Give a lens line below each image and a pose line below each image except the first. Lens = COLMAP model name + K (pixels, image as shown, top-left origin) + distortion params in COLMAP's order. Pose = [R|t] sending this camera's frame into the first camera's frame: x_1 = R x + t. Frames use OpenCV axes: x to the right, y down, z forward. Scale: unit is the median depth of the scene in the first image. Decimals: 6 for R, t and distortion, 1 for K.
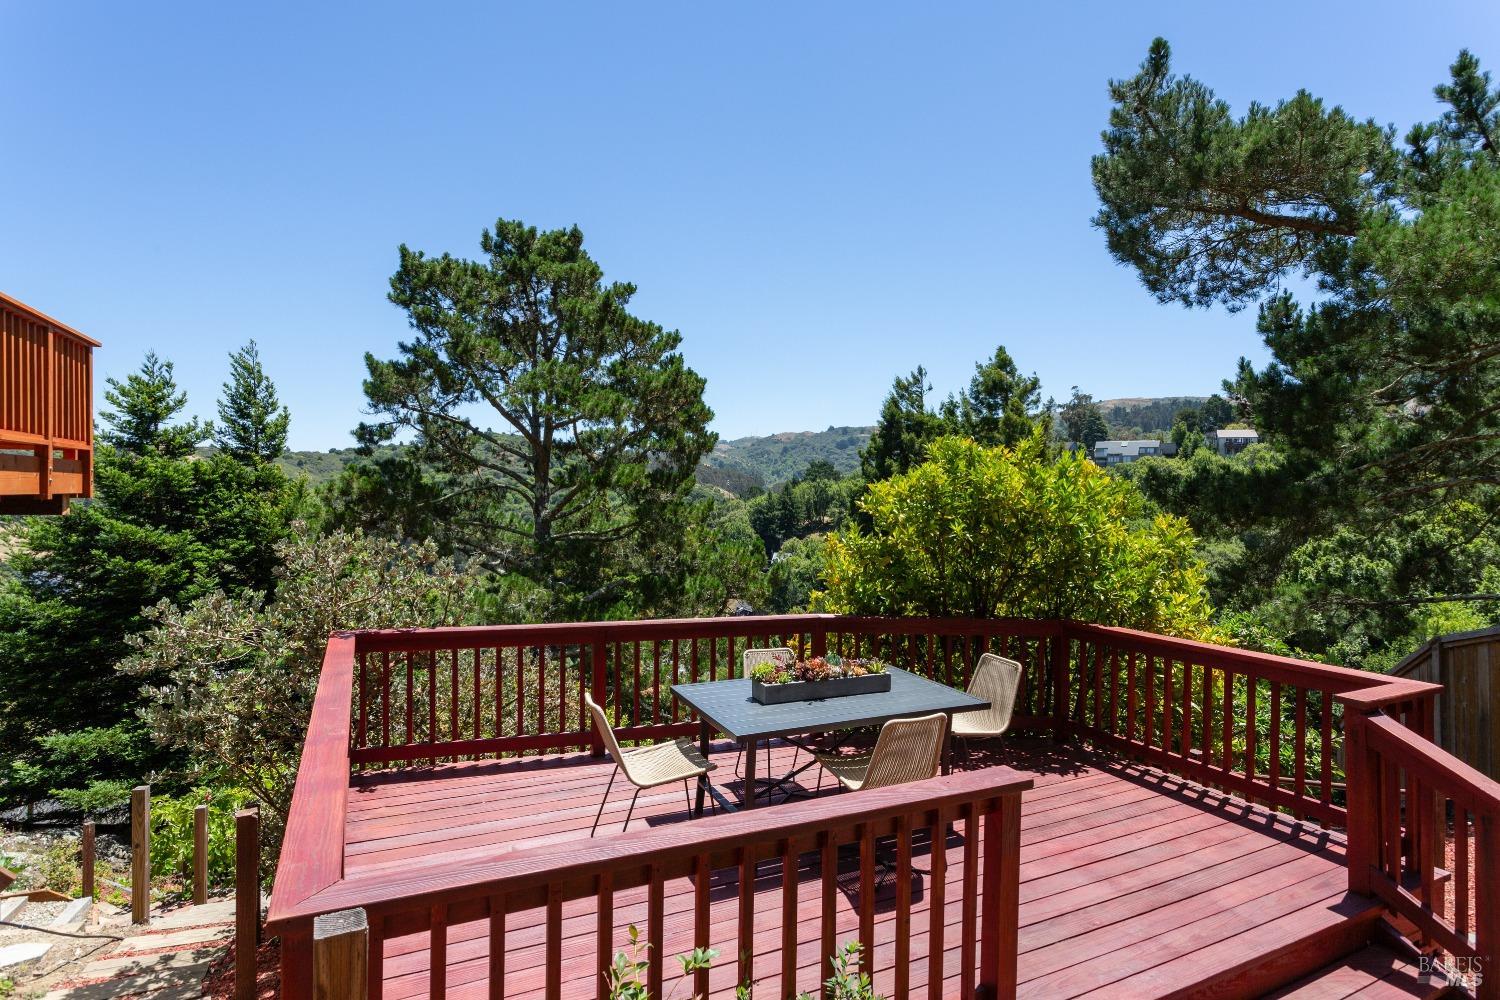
lens RADIAL K [[762.5, 0, 753.2], [0, 762.5, 493.1], [0, 0, 1]] dist [0.005439, 0.000538]
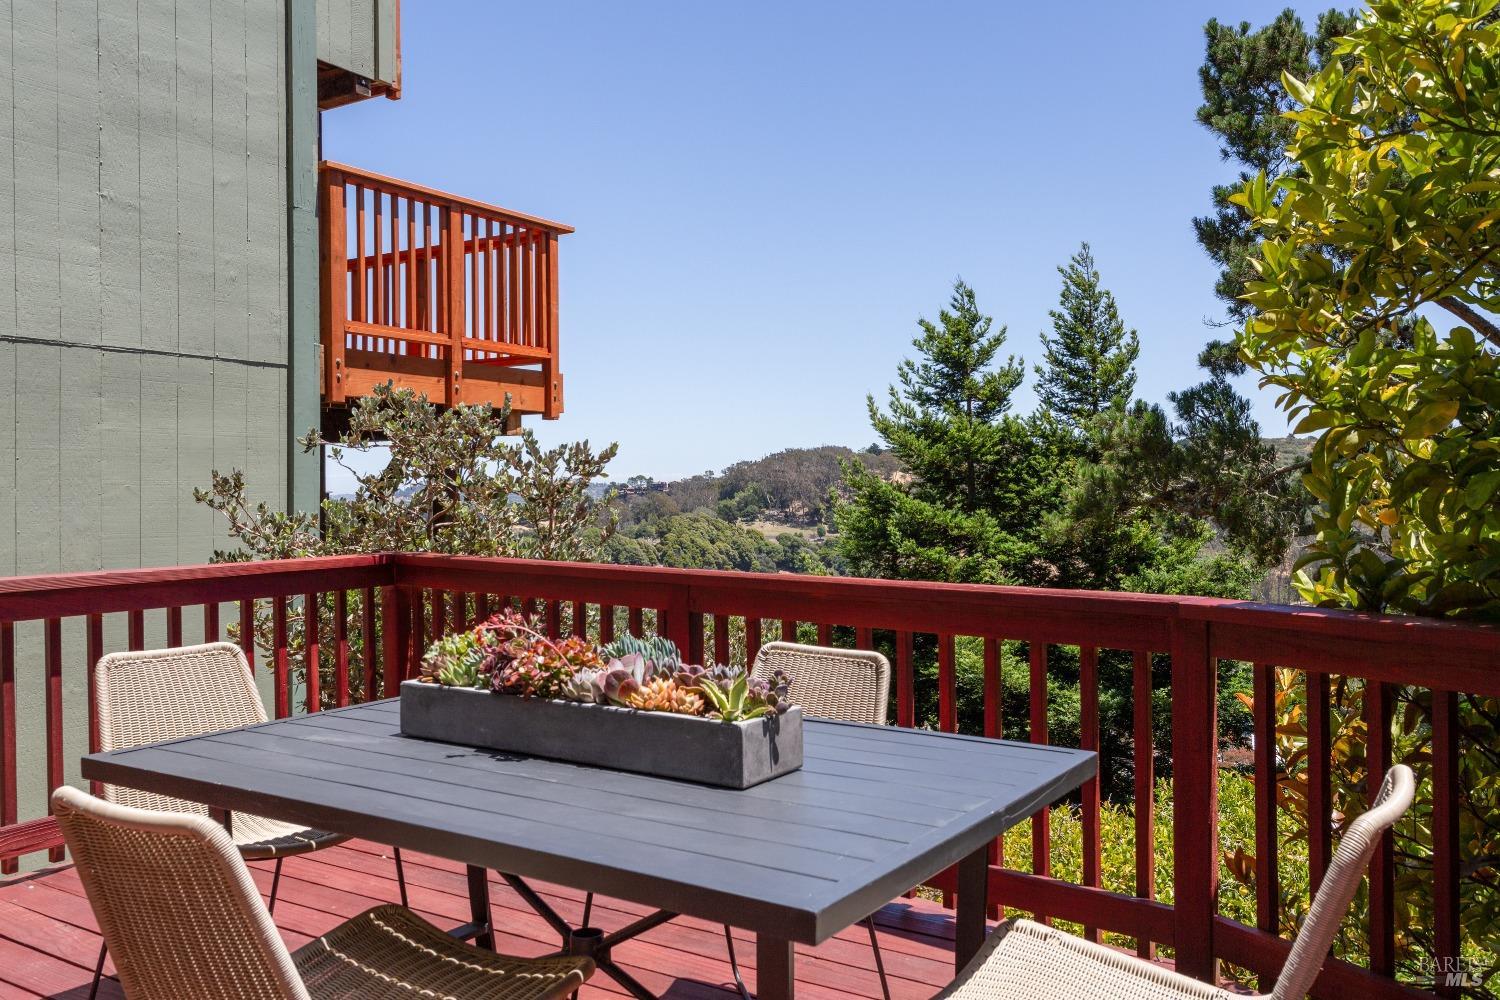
lens RADIAL K [[1198.8, 0, 750.5], [0, 1198.8, 494.0], [0, 0, 1]] dist [0.010332, 0.004667]
pose [[0.491607, -0.009891, -0.870761, 0.151470], [-0.000788, 0.999930, -0.011803, 0.044034], [0.870817, 0.006489, 0.491565, 0.221000]]
